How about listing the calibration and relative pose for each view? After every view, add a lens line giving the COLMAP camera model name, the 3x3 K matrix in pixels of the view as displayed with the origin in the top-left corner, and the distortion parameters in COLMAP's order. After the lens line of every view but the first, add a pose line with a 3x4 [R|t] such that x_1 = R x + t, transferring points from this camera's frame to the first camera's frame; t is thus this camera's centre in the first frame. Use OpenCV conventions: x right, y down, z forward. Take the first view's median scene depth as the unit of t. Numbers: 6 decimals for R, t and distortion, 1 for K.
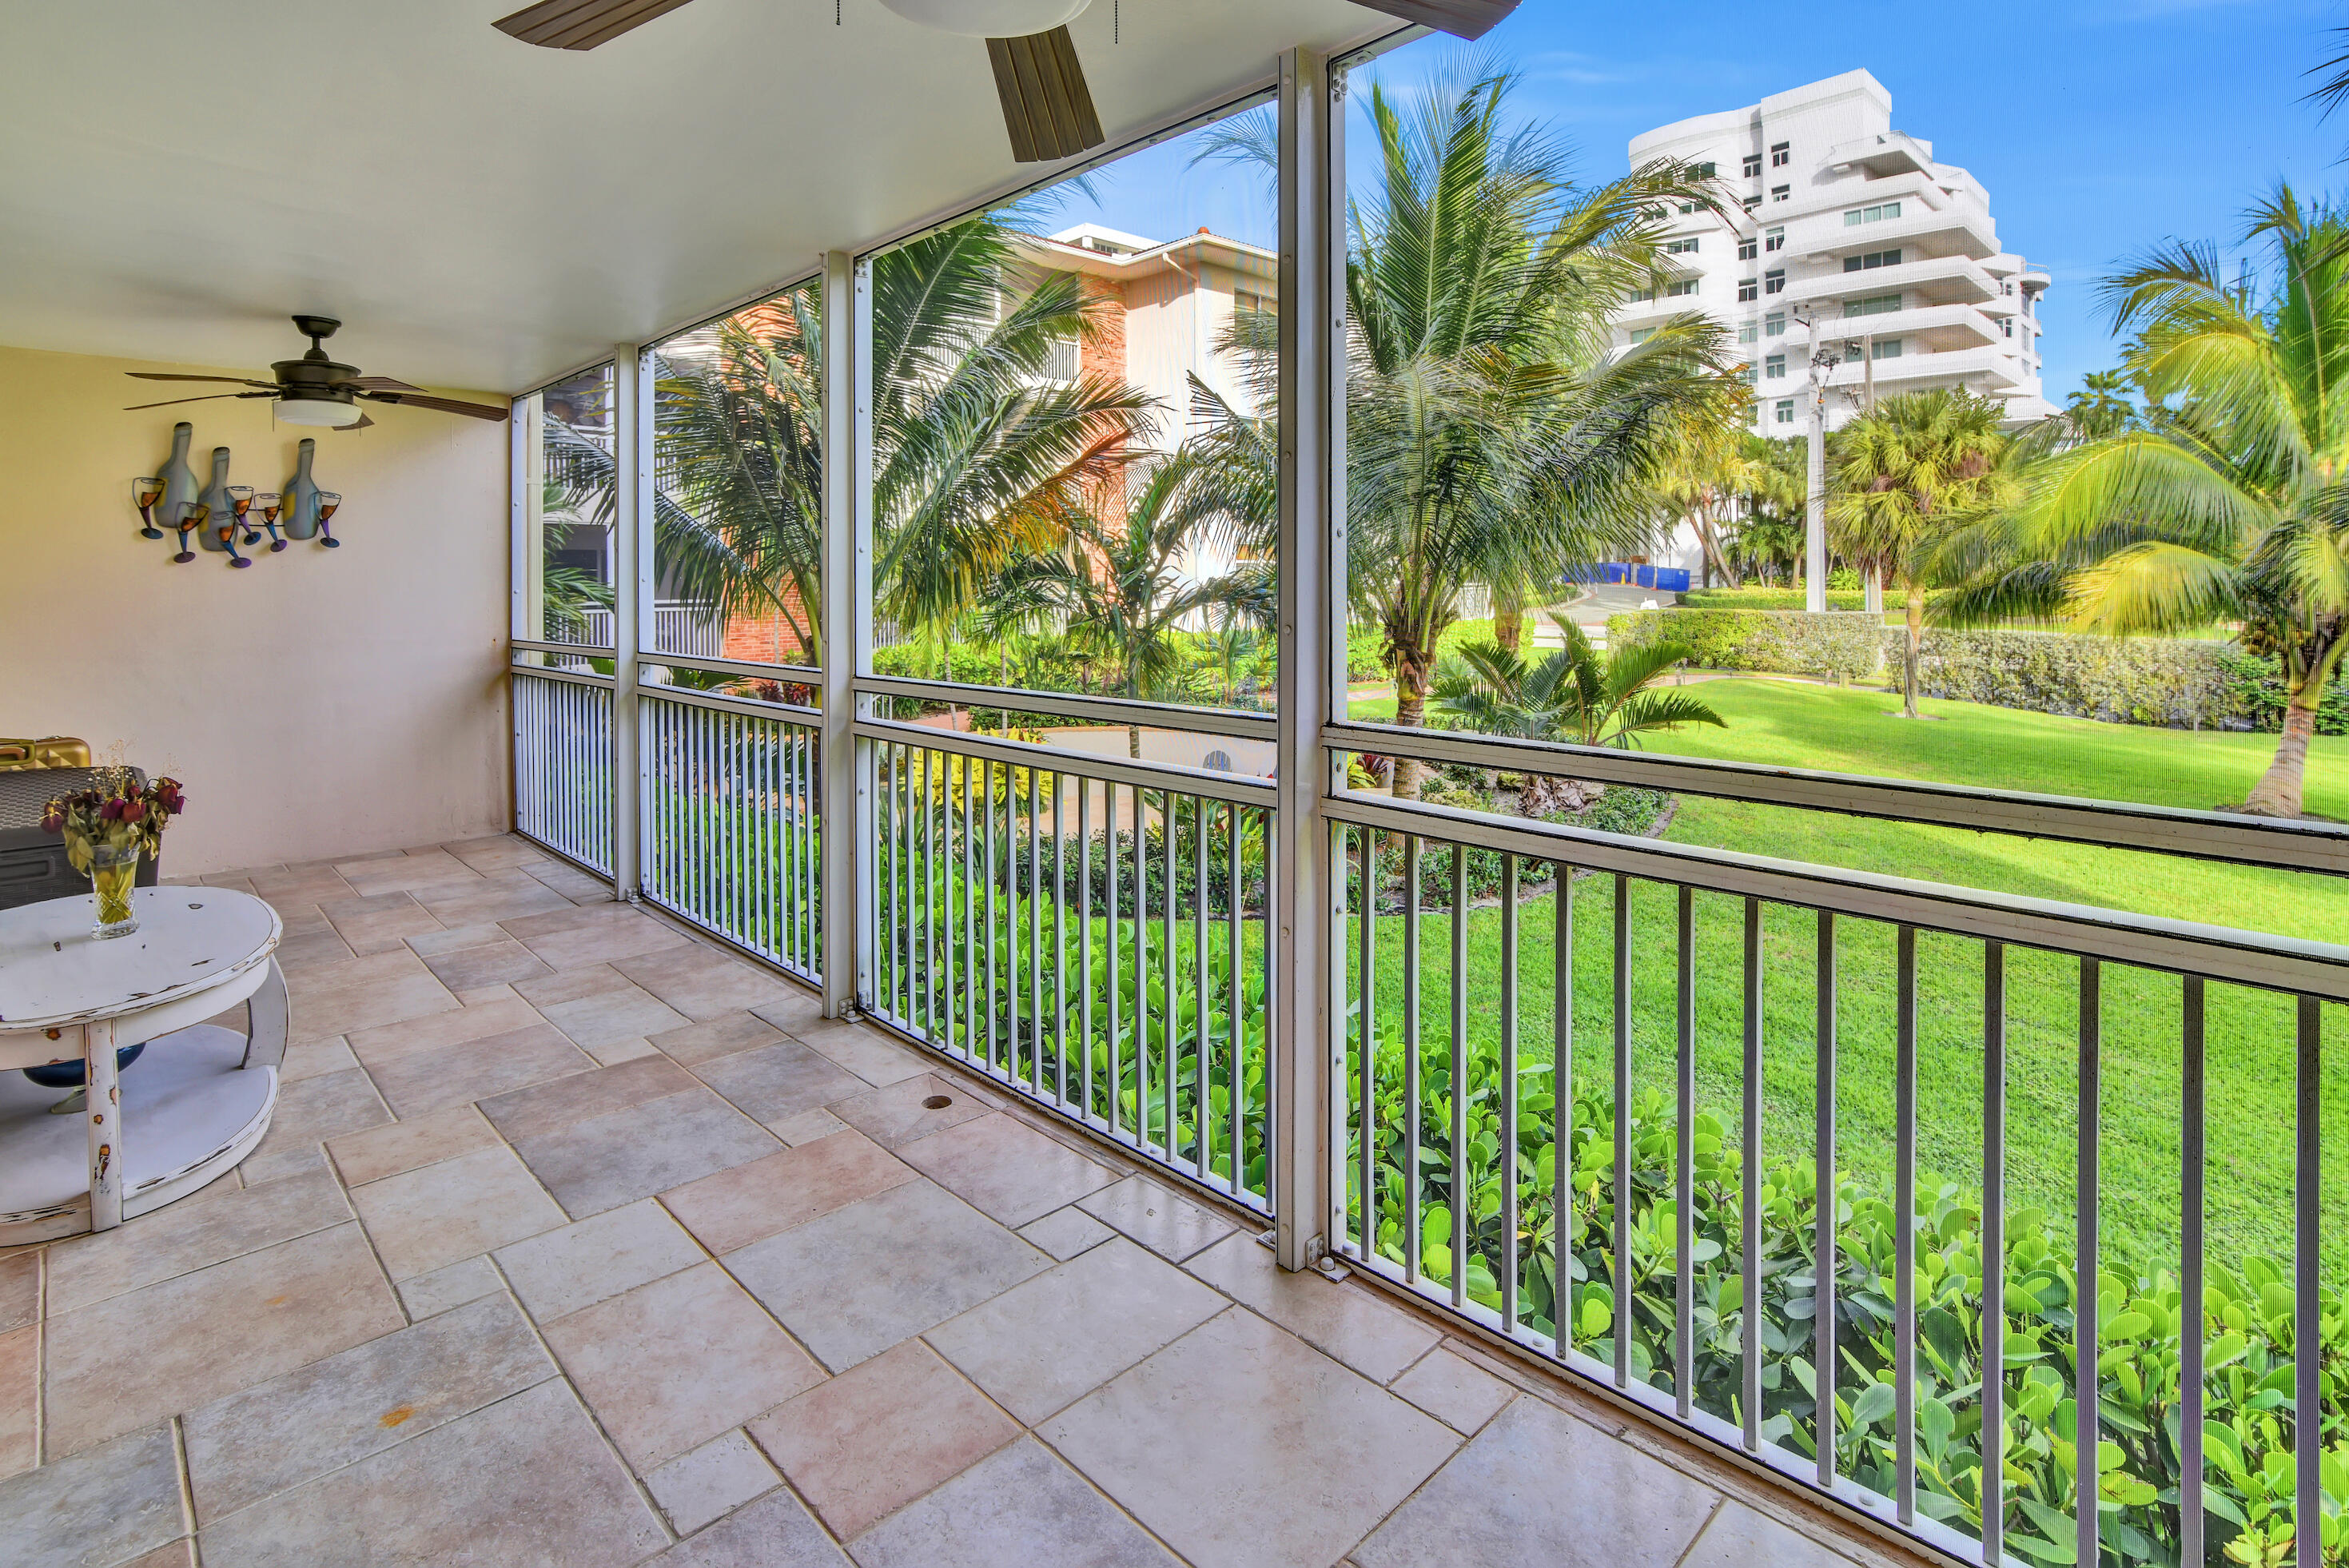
lens RADIAL K [[1153.6, 0, 1184.2], [0, 1153.6, 577.1], [0, 0, 1]] dist [-0.010311, -0.000491]
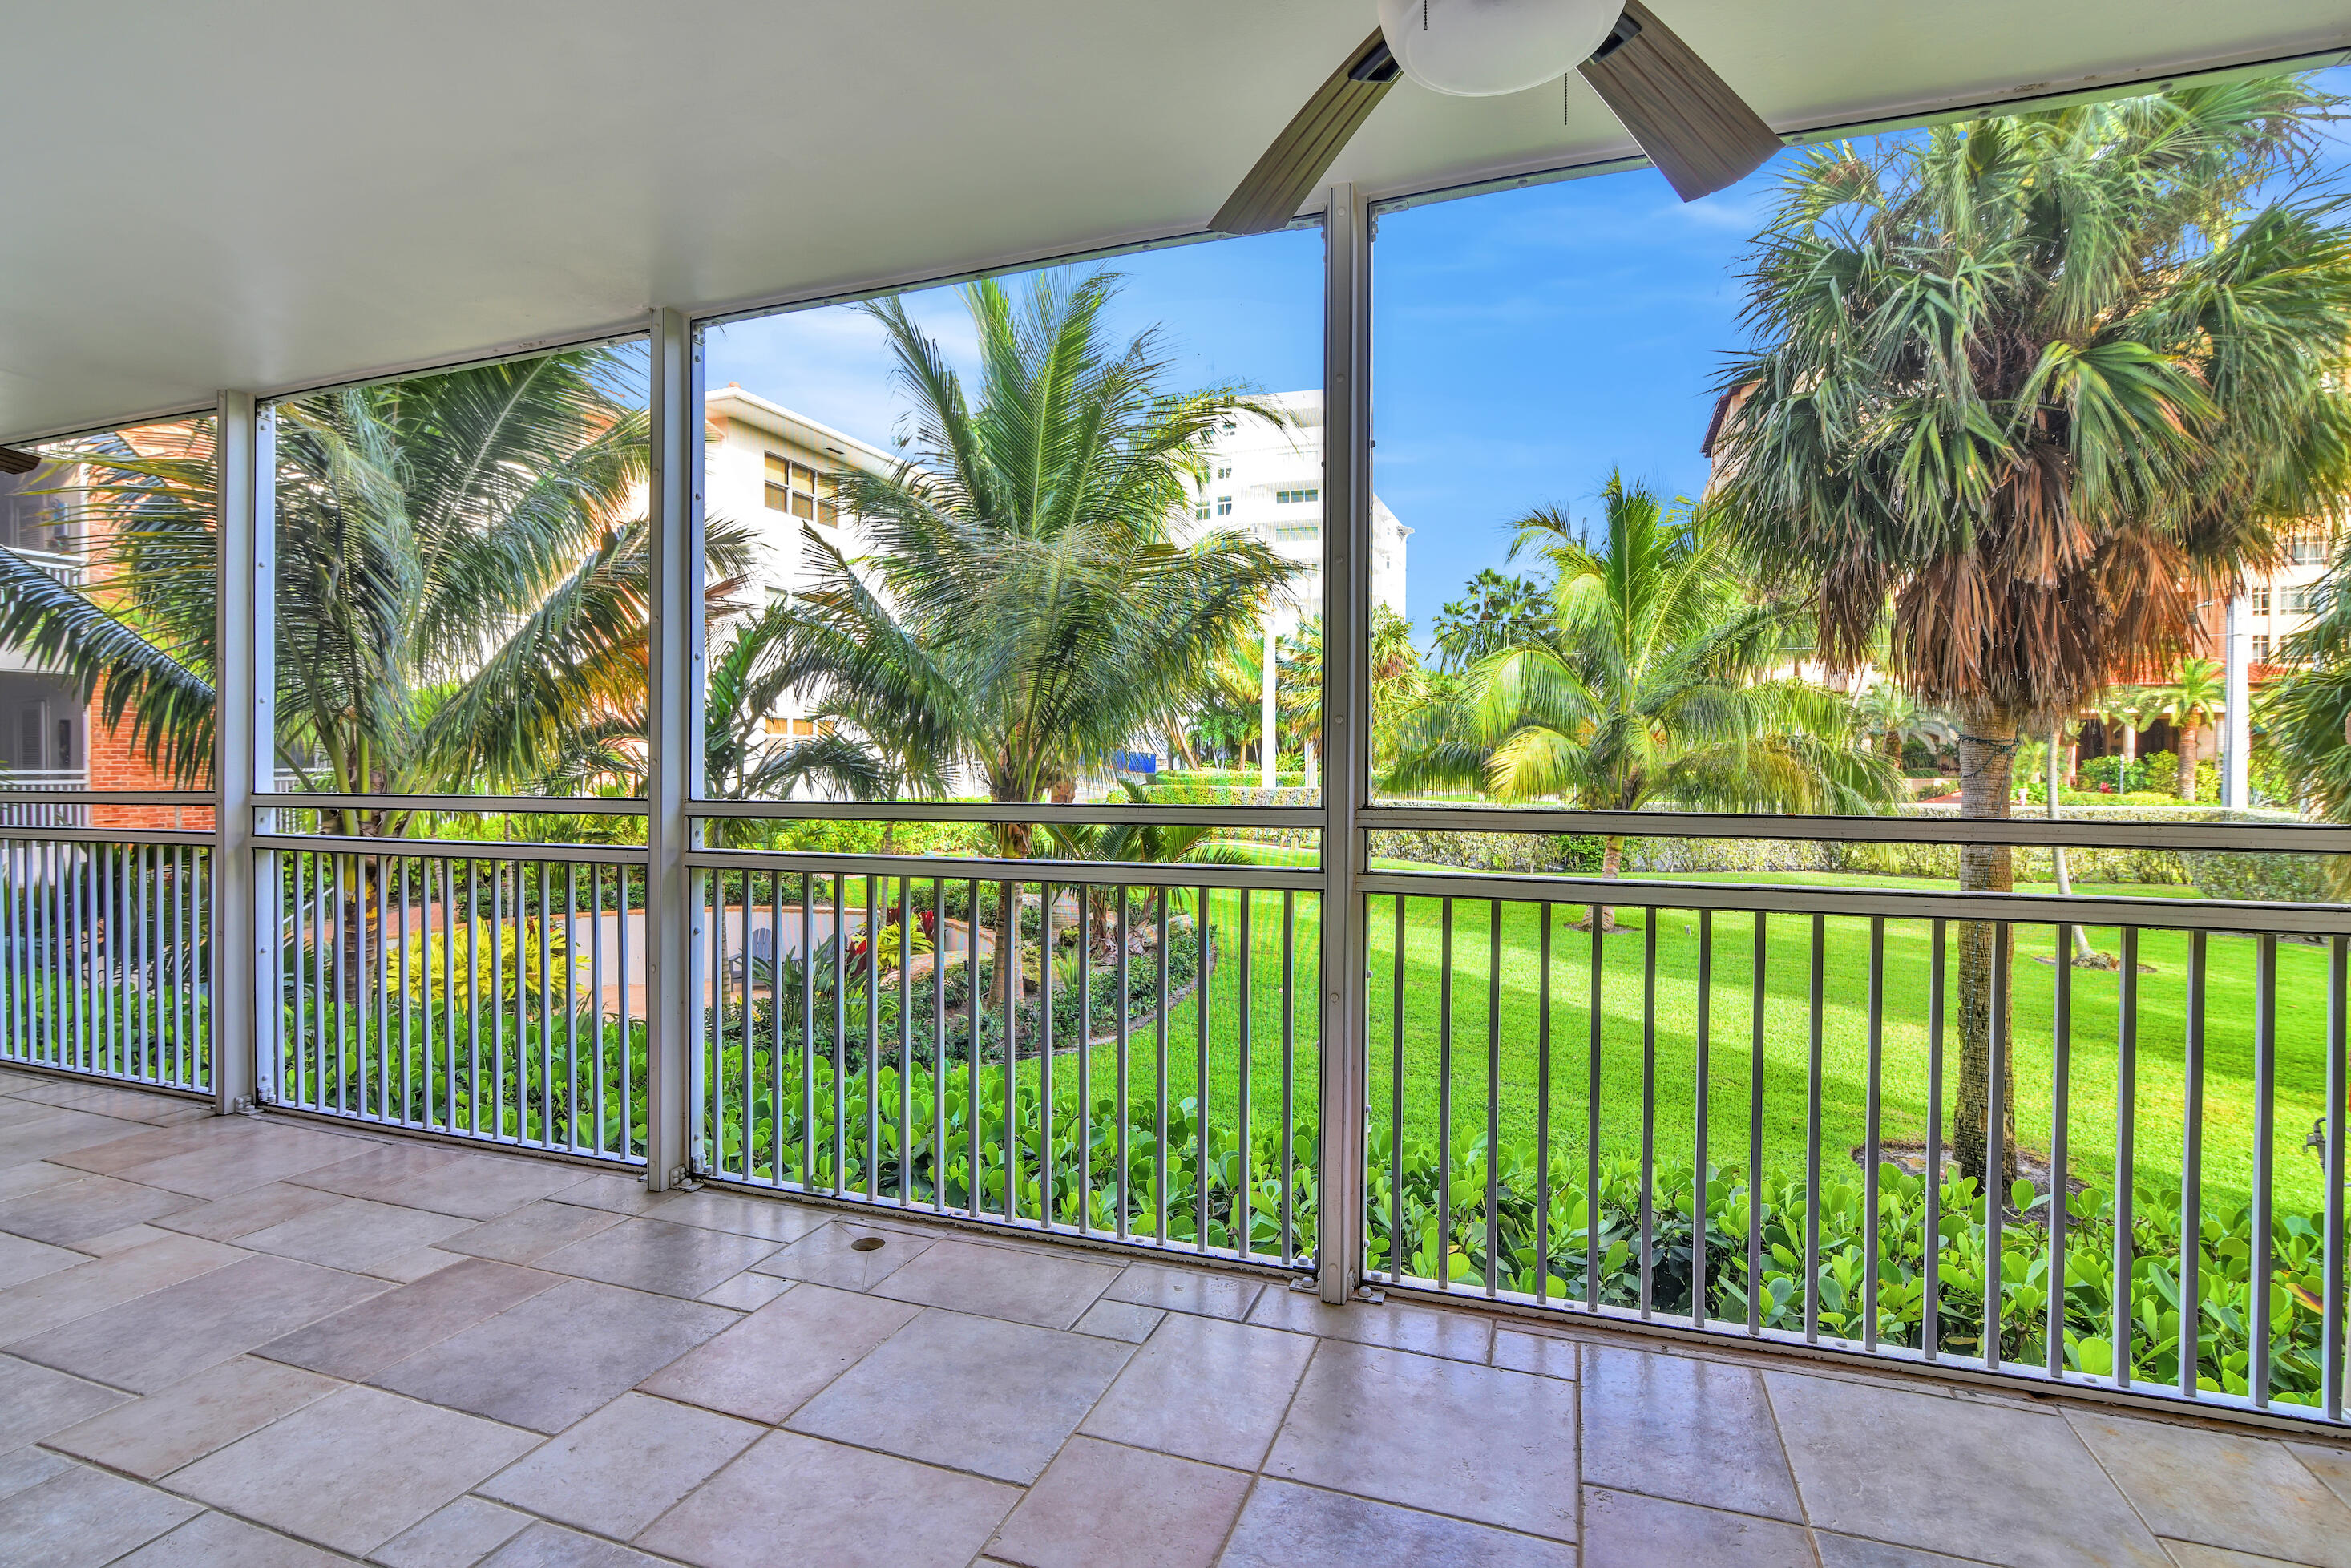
lens RADIAL K [[1115.6, 0, 1173.2], [0, 1115.6, 783.9], [0, 0, 1]] dist [-0.012838, -0.000250]
pose [[0.901389, -0.002379, 0.433004, -0.115521], [-0.005932, 0.999823, 0.017843, 0.020487], [-0.432970, -0.018652, 0.901215, 0.027966]]
